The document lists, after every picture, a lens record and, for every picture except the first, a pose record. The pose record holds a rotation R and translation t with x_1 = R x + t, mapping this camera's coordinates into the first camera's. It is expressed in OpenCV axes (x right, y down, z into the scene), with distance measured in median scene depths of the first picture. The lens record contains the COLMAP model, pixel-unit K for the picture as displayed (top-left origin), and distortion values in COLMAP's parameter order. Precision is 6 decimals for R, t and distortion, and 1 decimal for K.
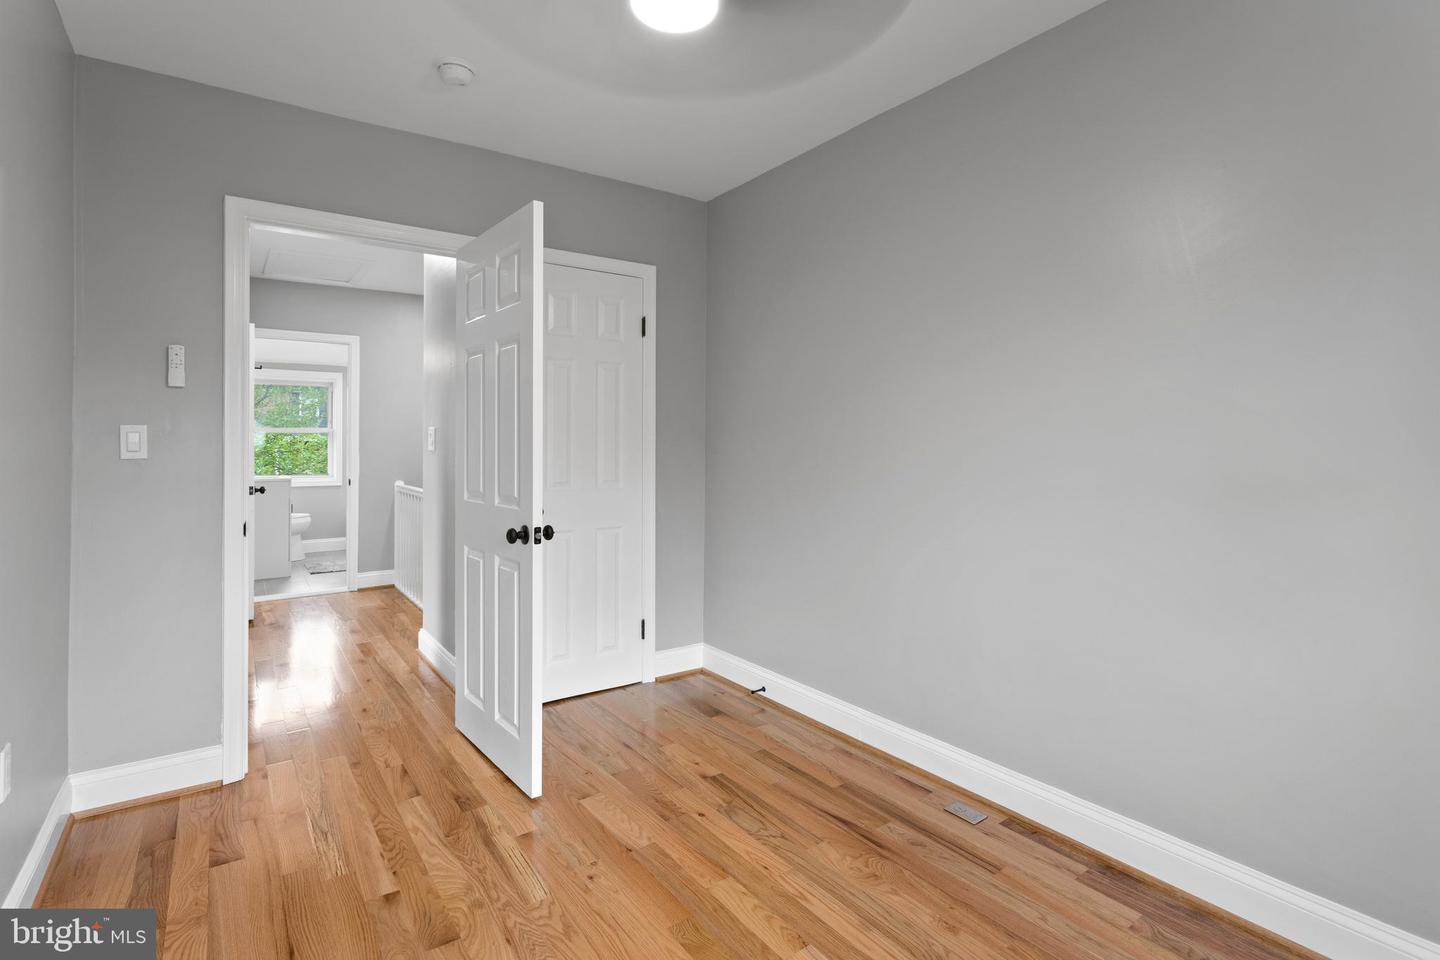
lens RADIAL K [[699.8, 0, 719.4], [0, 699.8, 449.2], [0, 0, 1]] dist [0.000614, 0.000086]
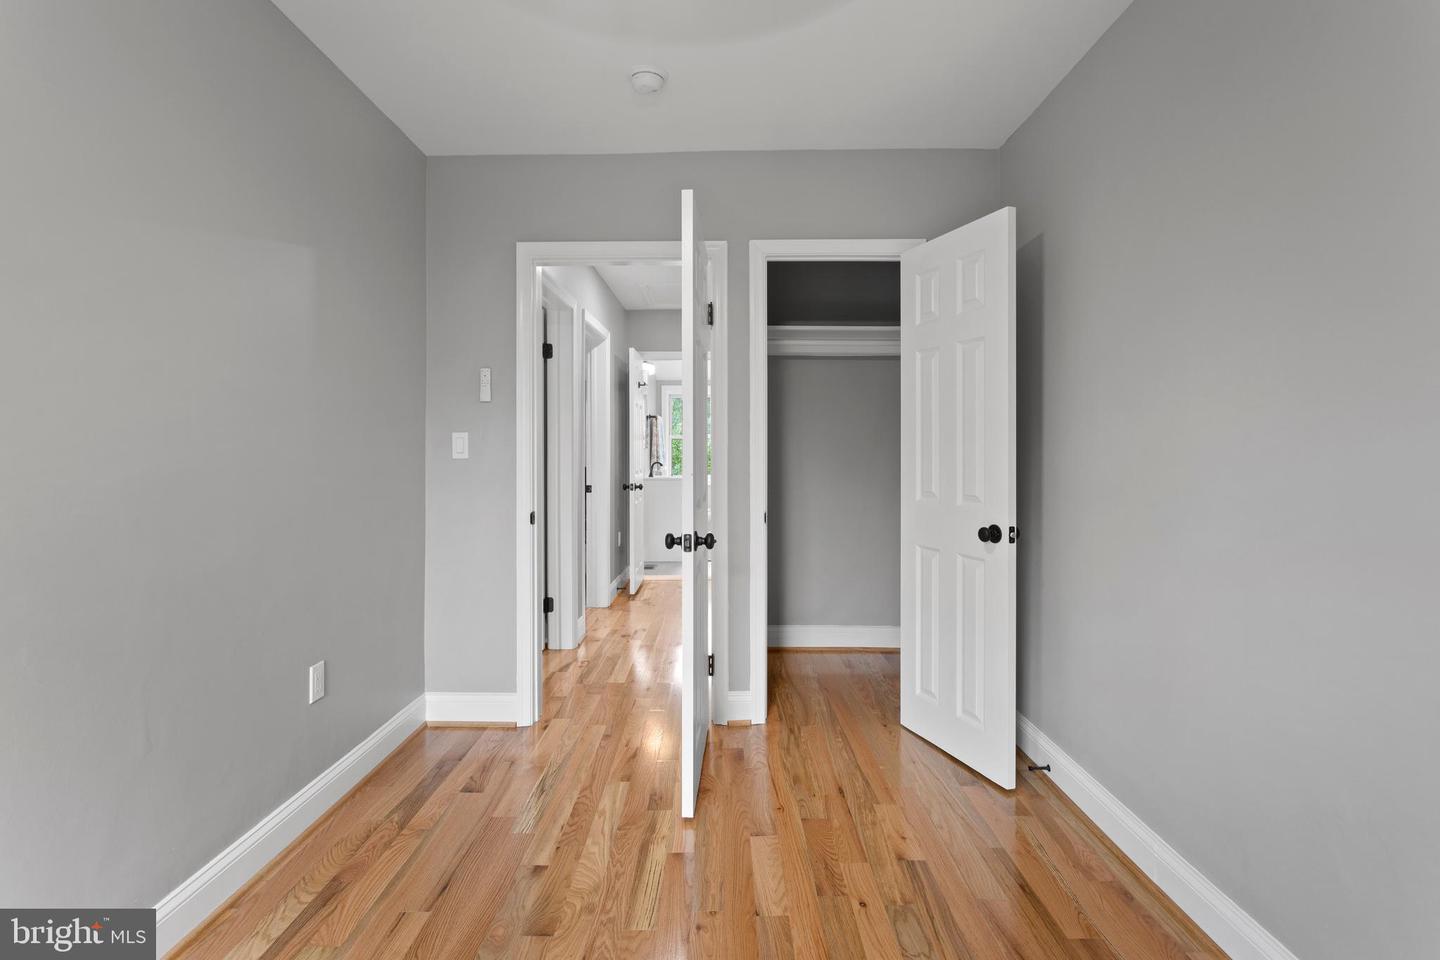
lens RADIAL K [[689.7, 0, 715.6], [0, 689.7, 459.7], [0, 0, 1]] dist [-0.000274, 0.001028]
pose [[0.807571, 0.009724, -0.589691, 0.294927], [-0.005470, 0.999945, 0.008997, 0.001359], [0.589745, -0.004040, 0.807579, 0.250517]]
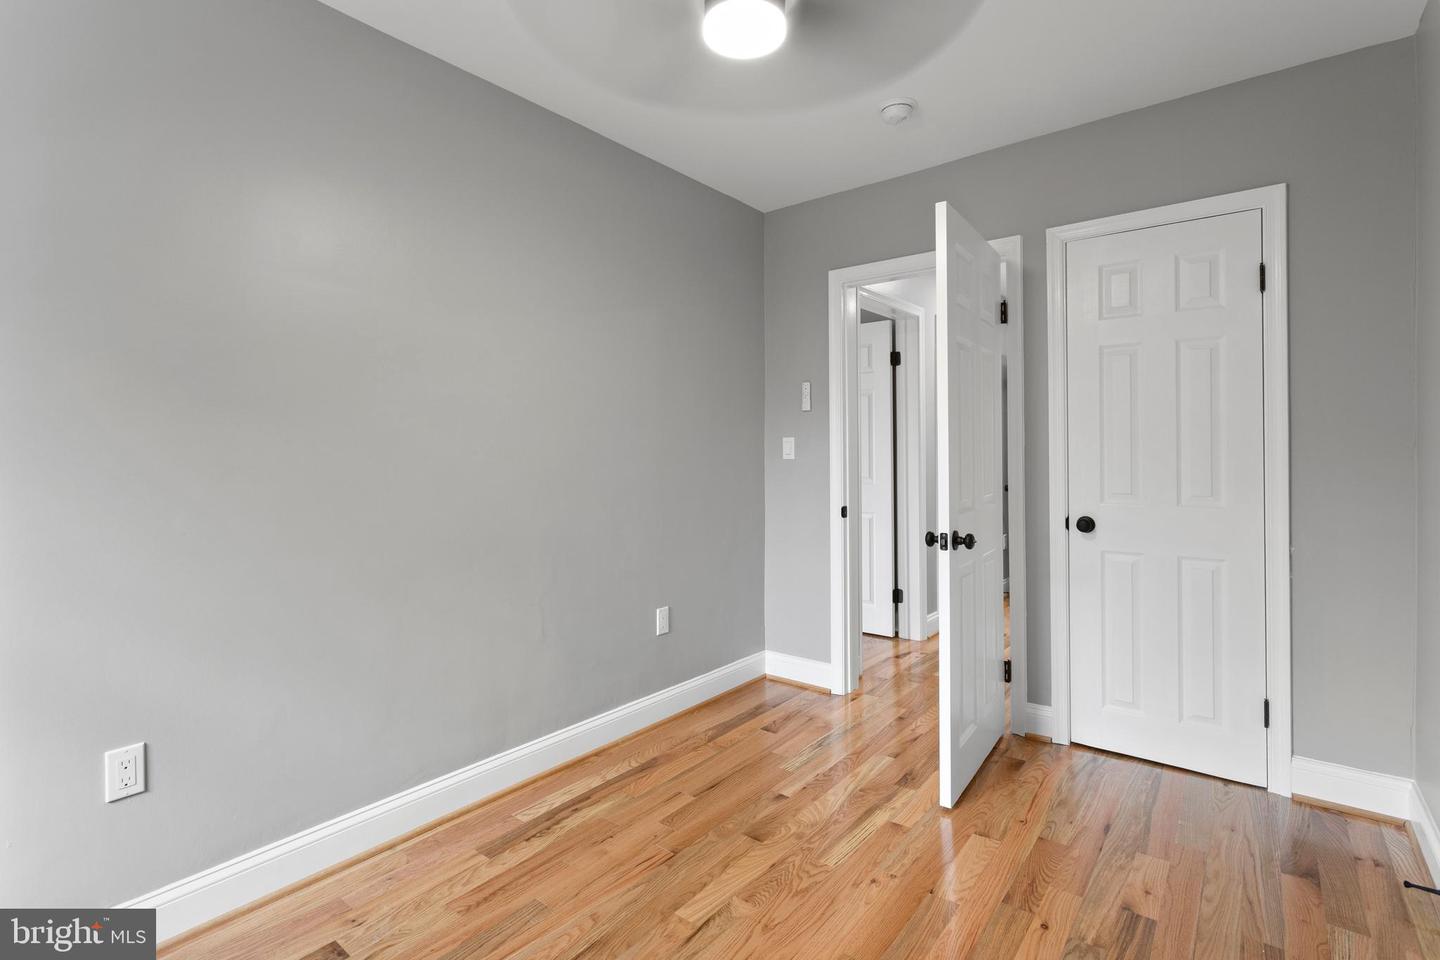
lens RADIAL K [[691.1, 0, 723.3], [0, 691.1, 457.5], [0, 0, 1]] dist [-0.001265, 0.000141]
pose [[0.280020, 0.008426, -0.959957, 0.589548], [-0.001026, 0.999964, 0.008478, -0.003394], [0.959994, -0.001389, 0.280018, 0.433990]]
